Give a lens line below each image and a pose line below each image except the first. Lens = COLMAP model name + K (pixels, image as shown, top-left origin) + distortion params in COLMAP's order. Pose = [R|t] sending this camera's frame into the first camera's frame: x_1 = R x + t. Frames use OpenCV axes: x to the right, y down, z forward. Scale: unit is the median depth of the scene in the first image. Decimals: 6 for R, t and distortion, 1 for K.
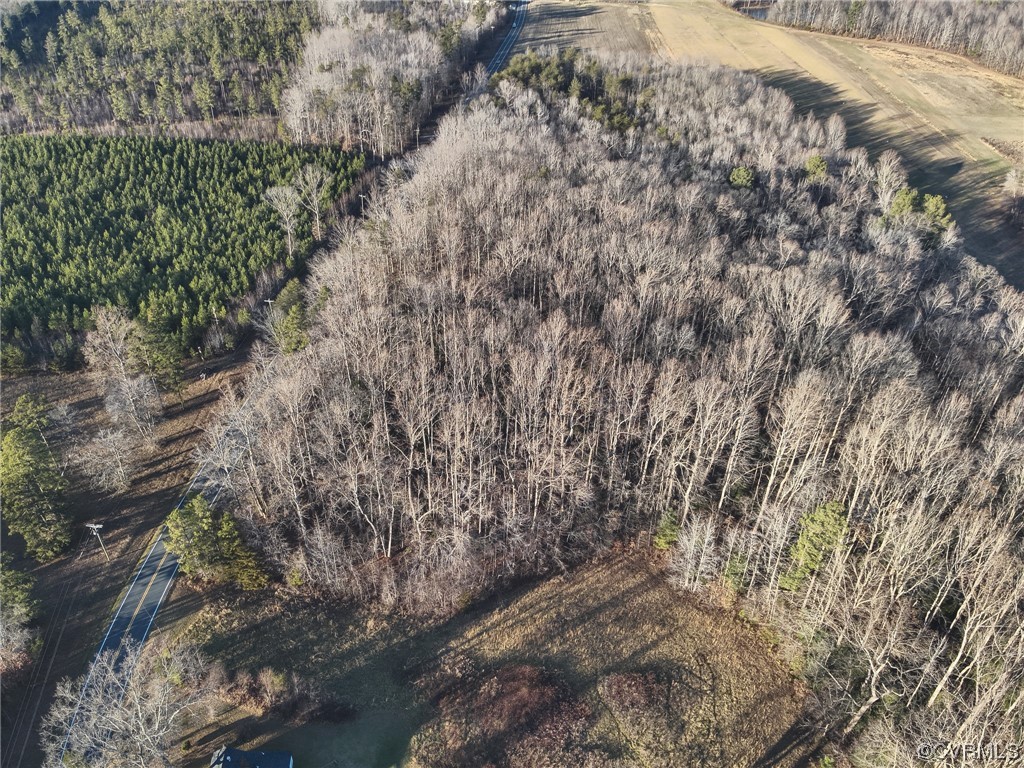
lens RADIAL K [[736.2, 0, 506.4], [0, 736.2, 383.7], [0, 0, 1]] dist [0.095559, -0.181151]
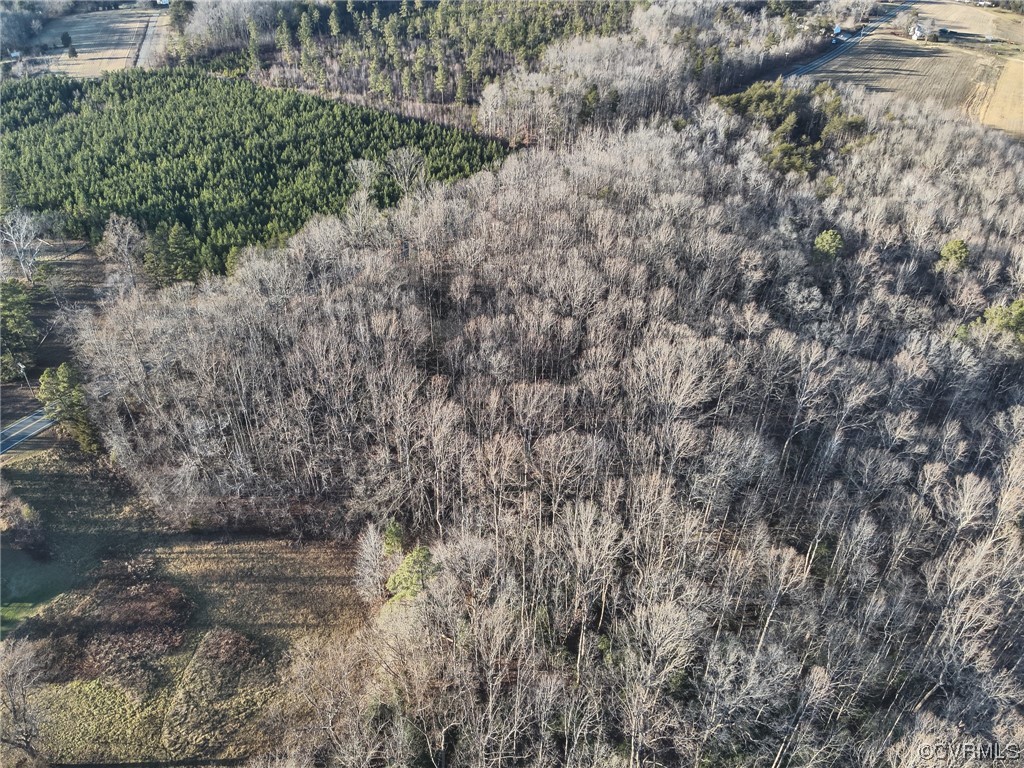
lens RADIAL K [[736.2, 0, 506.4], [0, 736.2, 383.7], [0, 0, 1]] dist [0.095559, -0.181151]
pose [[0.857831, 0.295476, -0.420499, 0.778026], [-0.300920, 0.952056, 0.055102, -0.115871], [0.416620, 0.079268, 0.905618, 0.158396]]
